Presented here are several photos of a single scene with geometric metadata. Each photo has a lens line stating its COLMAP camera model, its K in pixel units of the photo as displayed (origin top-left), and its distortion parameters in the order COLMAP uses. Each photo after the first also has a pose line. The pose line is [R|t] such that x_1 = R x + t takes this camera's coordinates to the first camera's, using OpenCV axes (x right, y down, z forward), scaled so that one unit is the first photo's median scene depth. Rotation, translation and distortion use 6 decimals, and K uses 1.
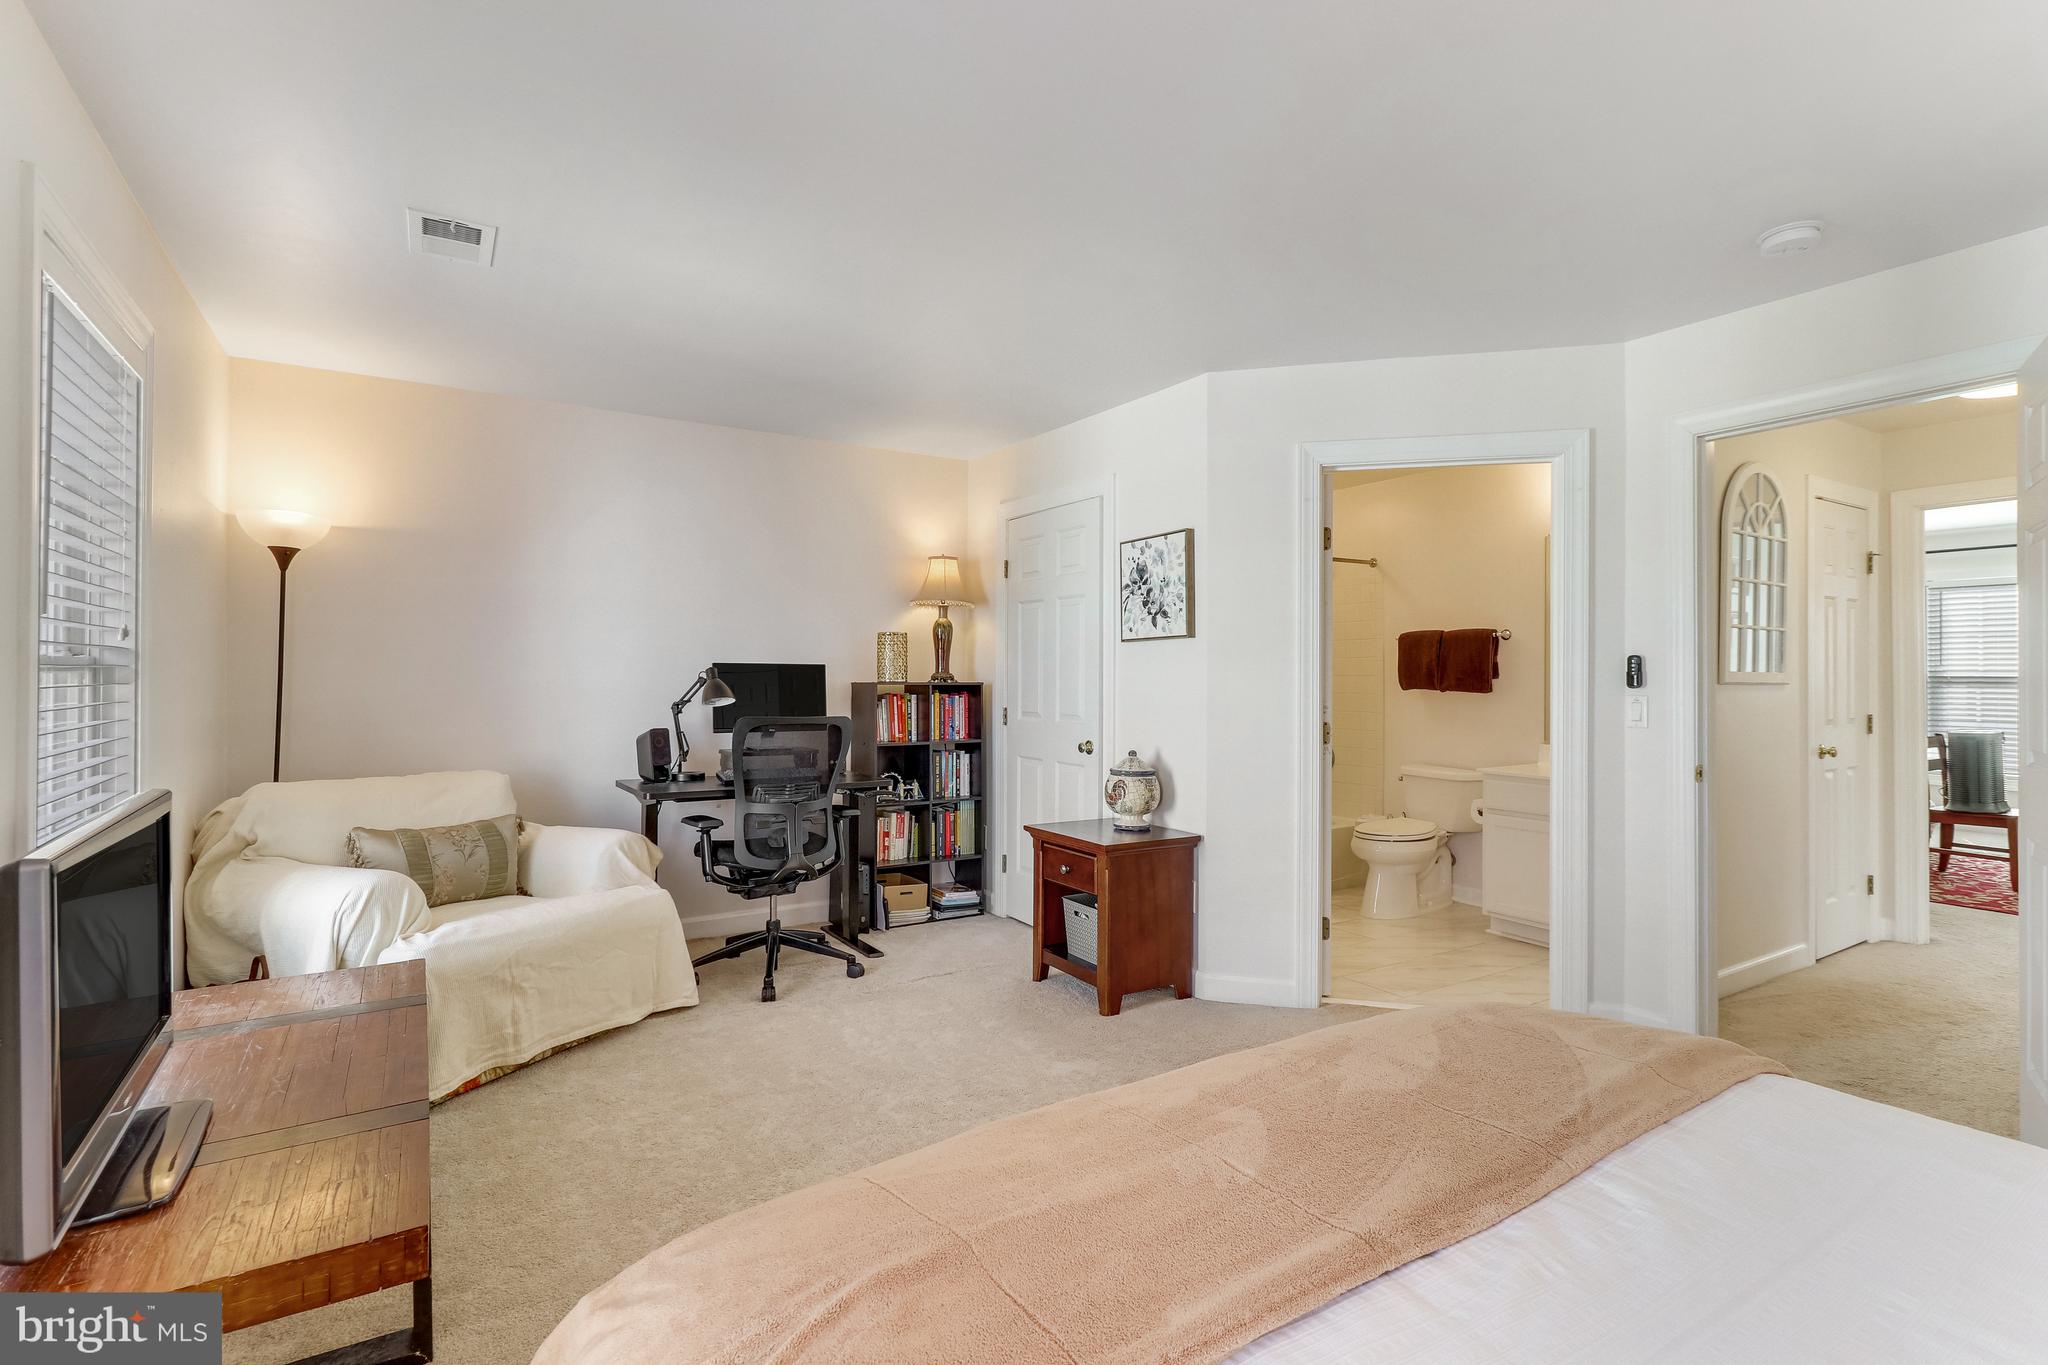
lens RADIAL K [[982.3, 0, 1002.3], [0, 982.3, 692.1], [0, 0, 1]] dist [-0.000990, -0.000291]
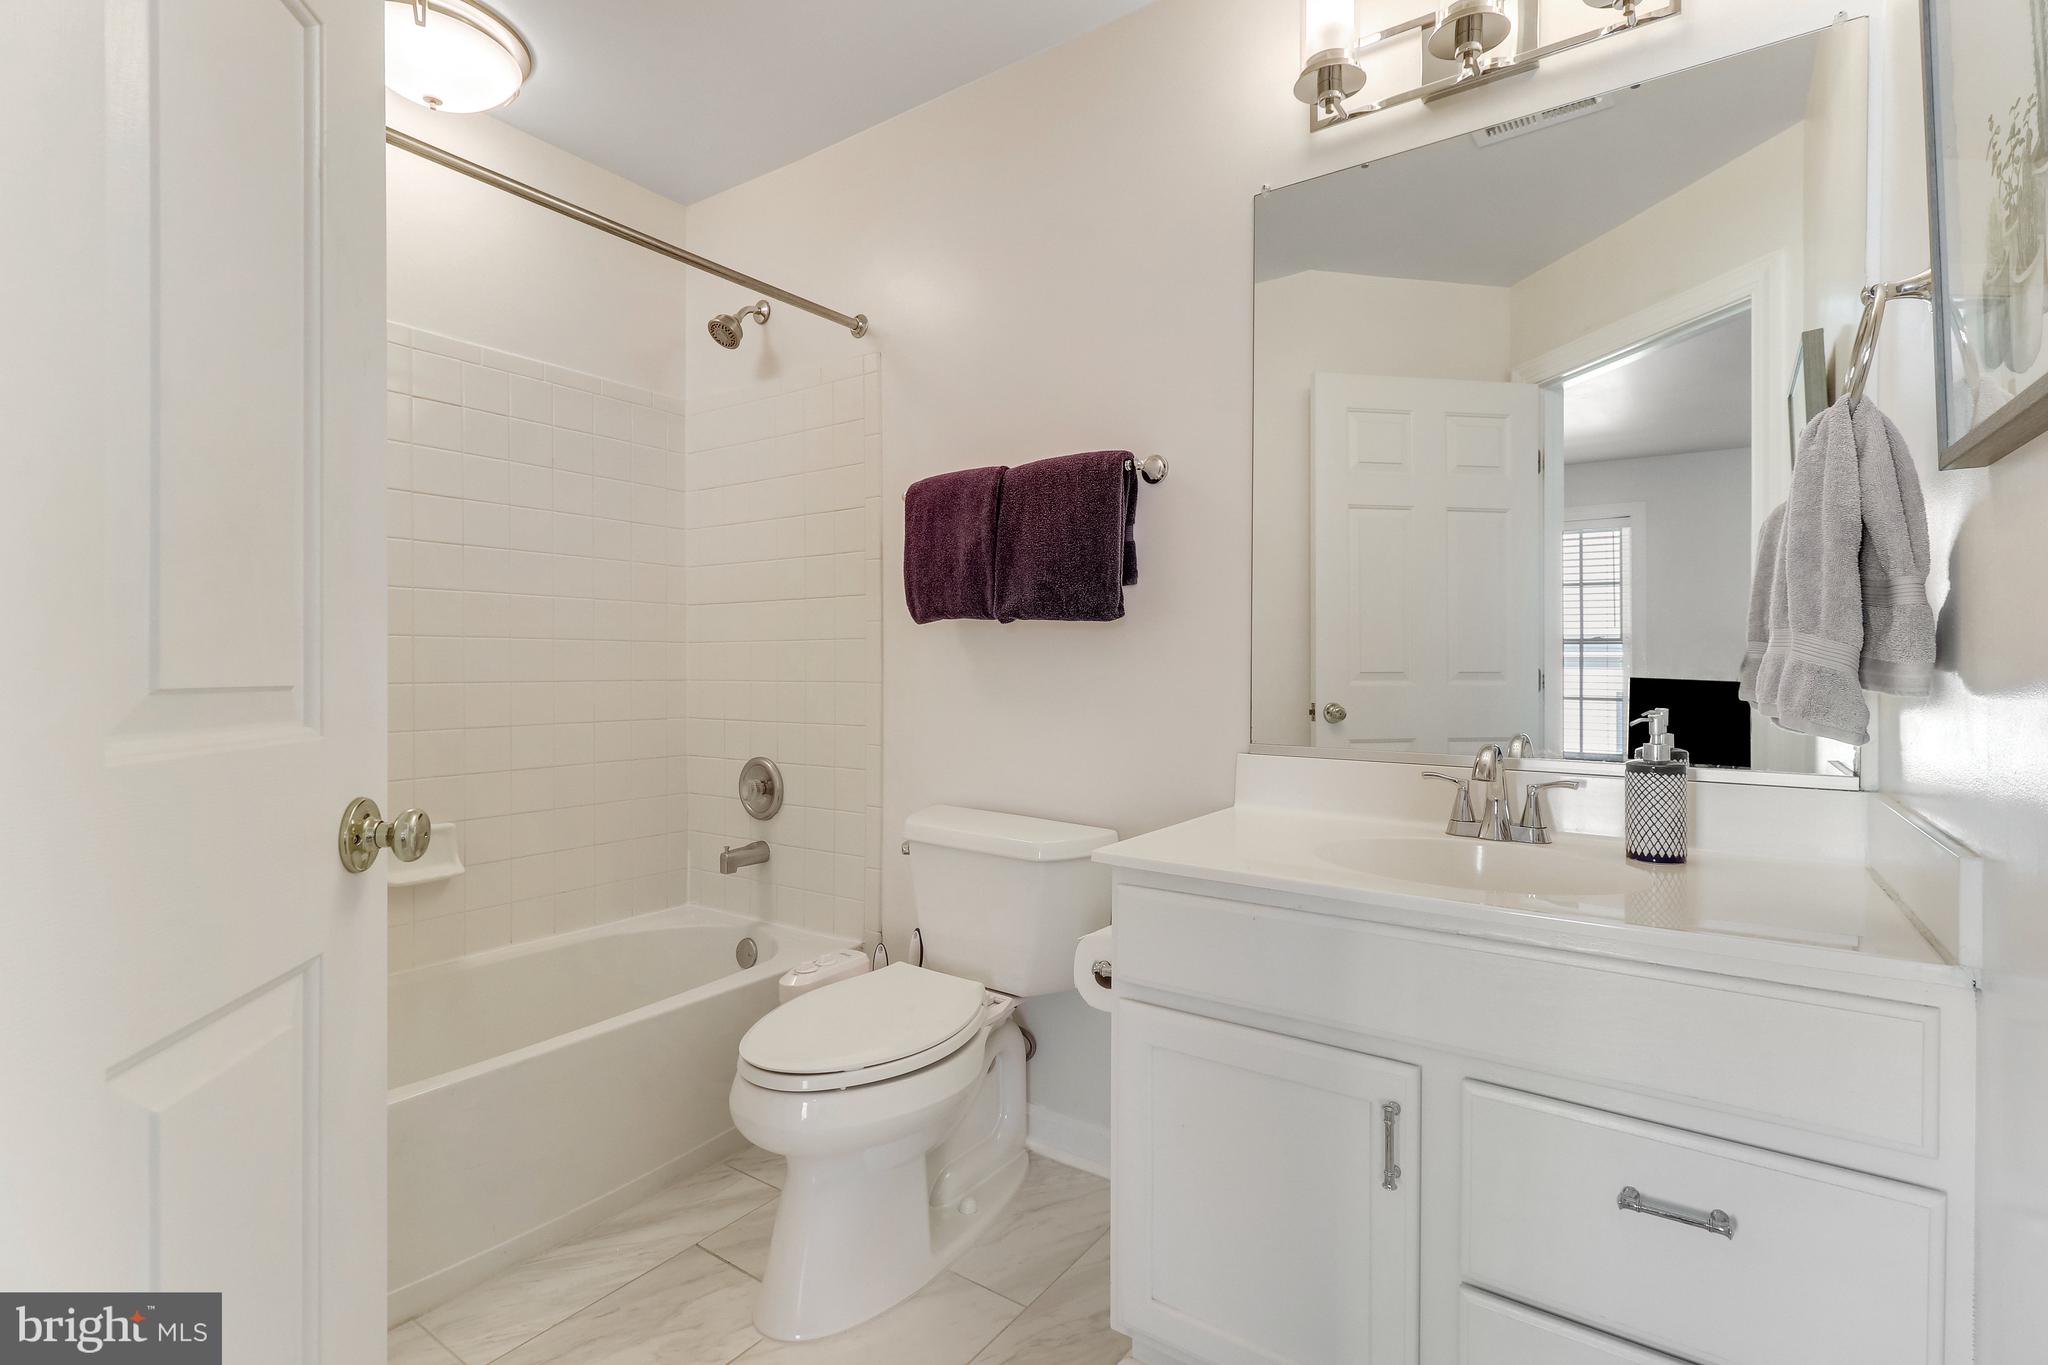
lens RADIAL K [[982.3, 0, 1023.8], [0, 982.3, 669.6], [0, 0, 1]] dist [-0.000990, -0.000291]
pose [[0.913862, -0.006072, 0.405980, 0.299863], [0.002316, 0.999950, 0.009741, 0.014592], [-0.406018, -0.007962, 0.913830, 0.646483]]
